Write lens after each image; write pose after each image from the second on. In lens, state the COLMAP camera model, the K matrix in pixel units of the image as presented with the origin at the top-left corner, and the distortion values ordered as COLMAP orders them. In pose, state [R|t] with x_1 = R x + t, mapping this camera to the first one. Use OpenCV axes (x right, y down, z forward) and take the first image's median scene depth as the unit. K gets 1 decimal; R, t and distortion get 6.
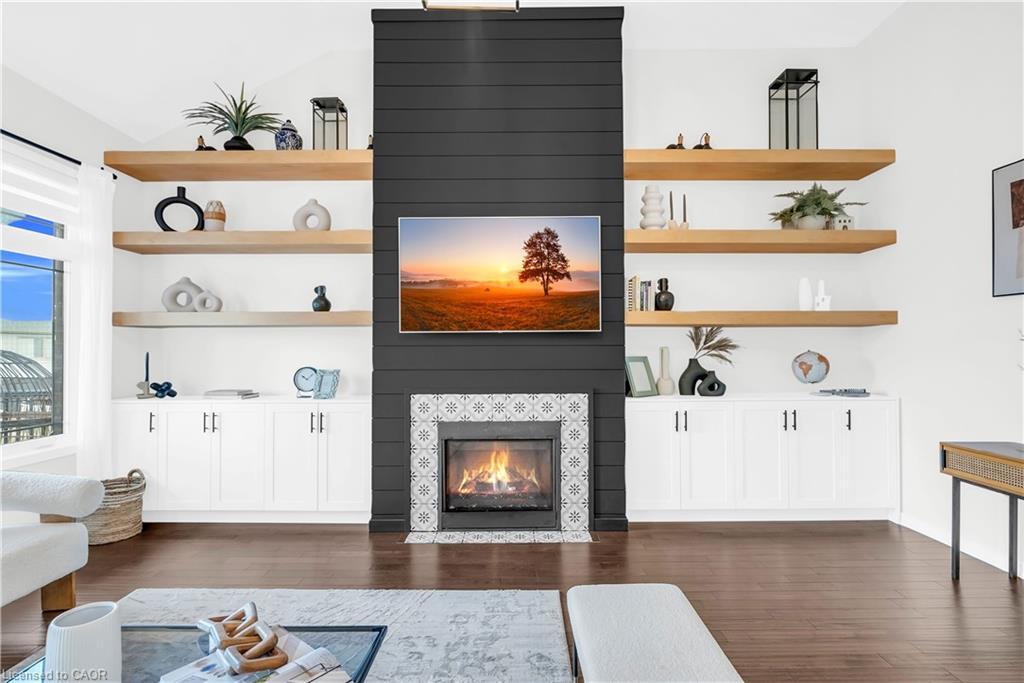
lens RADIAL K [[461.7, 0, 512.0], [0, 461.7, 341.5], [0, 0, 1]] dist [-0.005075, -0.000162]
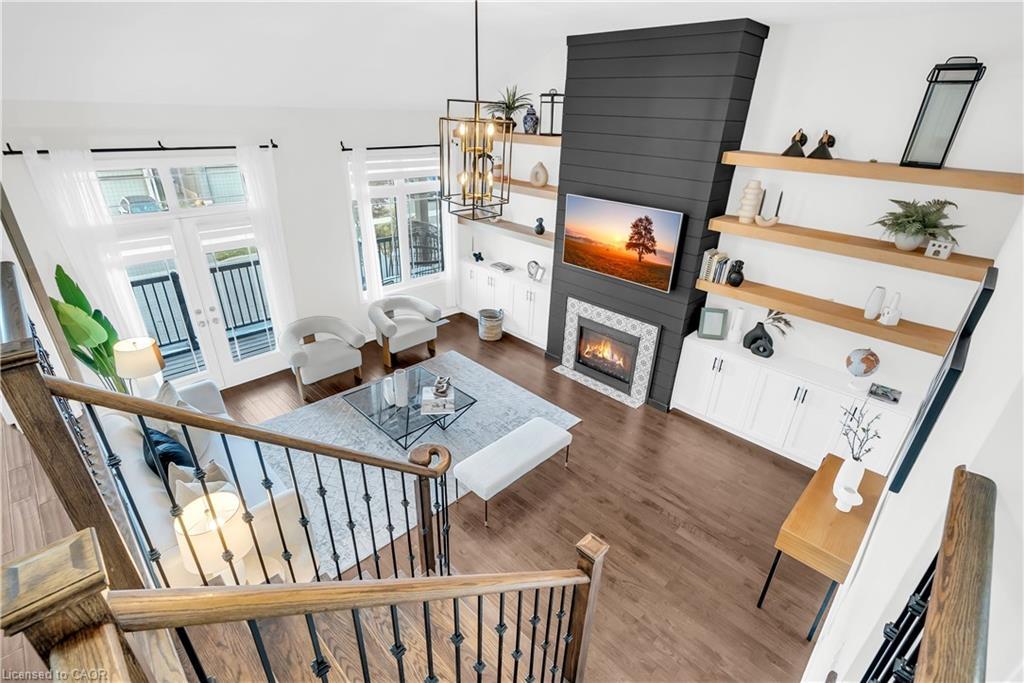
lens RADIAL K [[472.0, 0, 510.9], [0, 472.0, 337.2], [0, 0, 1]] dist [-0.000752, 0.000226]
pose [[0.717766, 0.321614, -0.617557, 0.801981], [-0.015202, 0.893959, 0.447891, -0.560693], [0.696118, -0.312093, 0.646543, -0.370234]]
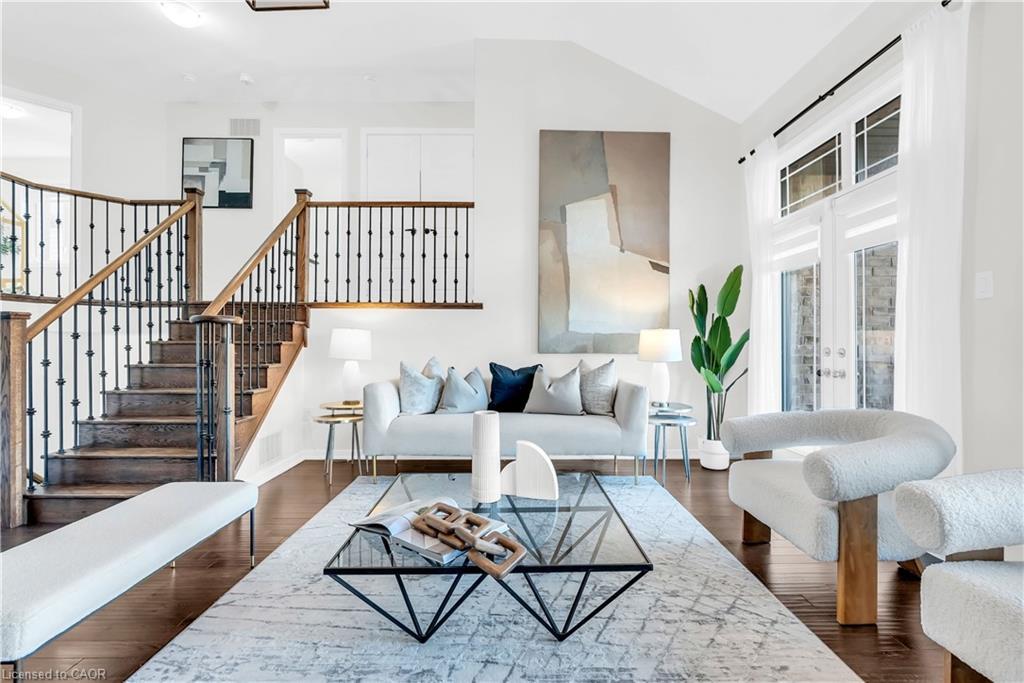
lens RADIAL K [[472.0, 0, 510.9], [0, 472.0, 337.2], [0, 0, 1]] dist [-0.000752, 0.000226]
pose [[-0.999294, 0.006044, -0.037092, -0.271561], [0.007213, 0.999479, -0.031462, 0.079294], [0.036882, -0.031707, -0.998816, 0.885355]]
